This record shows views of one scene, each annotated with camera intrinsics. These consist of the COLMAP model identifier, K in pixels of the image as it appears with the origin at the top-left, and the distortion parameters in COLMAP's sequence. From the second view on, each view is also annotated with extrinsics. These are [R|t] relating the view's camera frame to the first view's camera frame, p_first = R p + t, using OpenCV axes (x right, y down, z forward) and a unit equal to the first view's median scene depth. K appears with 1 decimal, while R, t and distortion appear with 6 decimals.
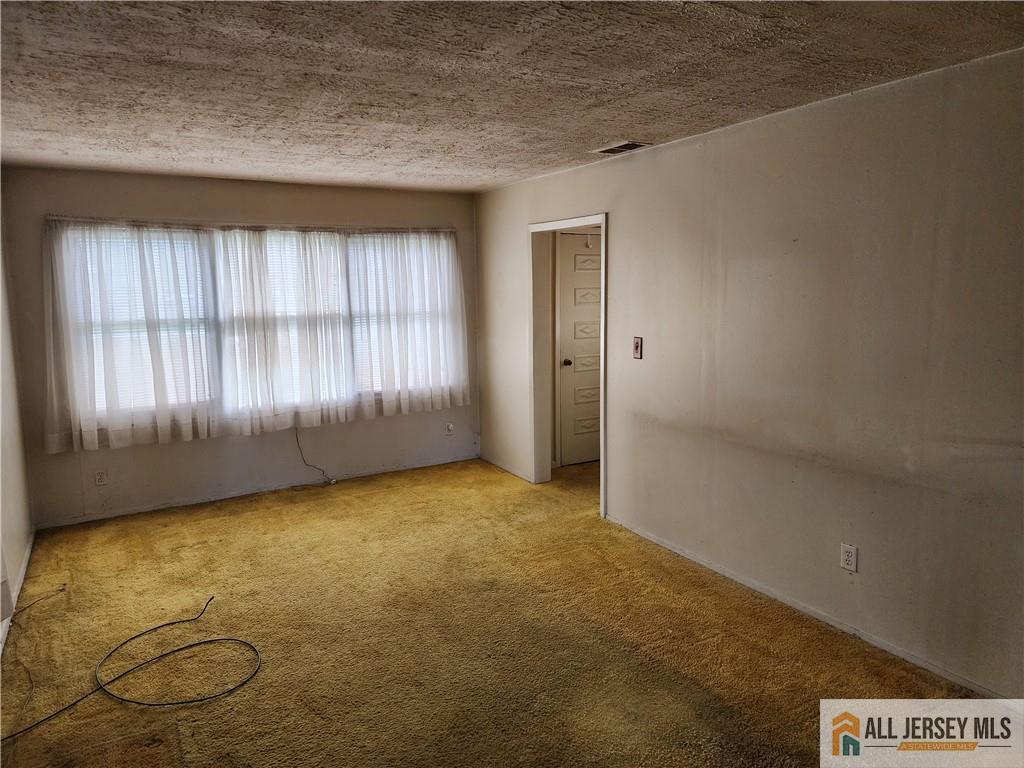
lens RADIAL K [[684.7, 0, 513.8], [0, 684.7, 366.2], [0, 0, 1]] dist [0.097320, -0.091961]
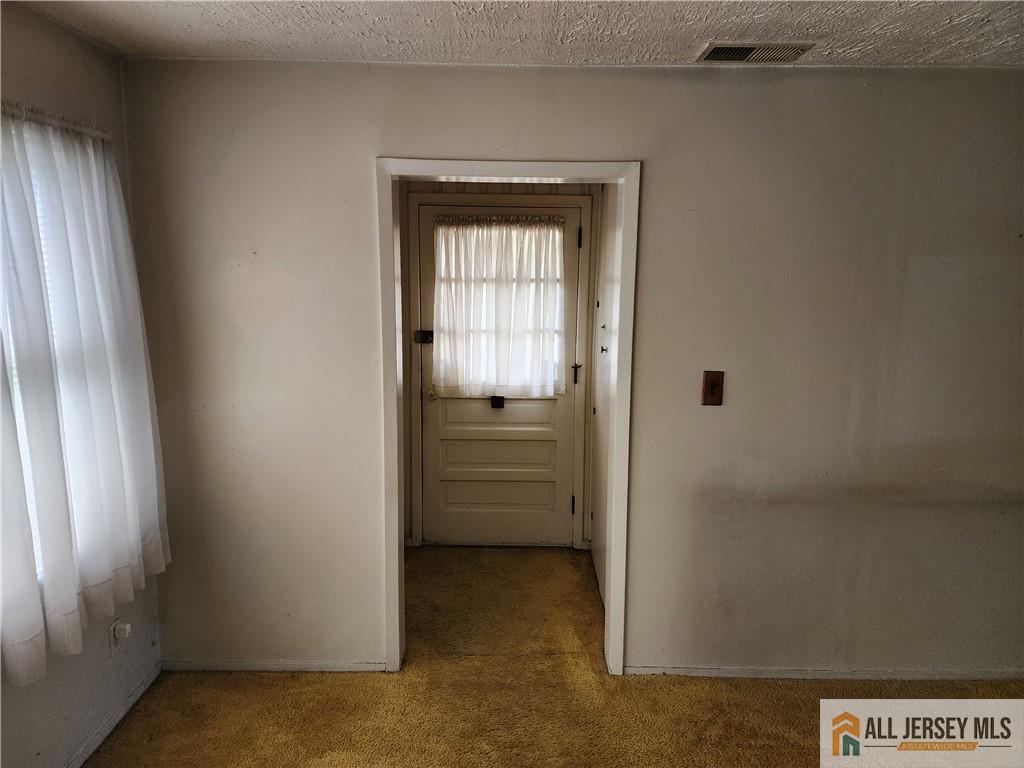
lens RADIAL K [[684.7, 0, 513.8], [0, 684.7, 366.2], [0, 0, 1]] dist [0.097320, -0.091961]
pose [[0.497728, -0.110973, 0.860205, -0.365411], [0.086356, 0.993193, 0.078163, -0.091147], [-0.863024, 0.035380, 0.503923, 0.686343]]
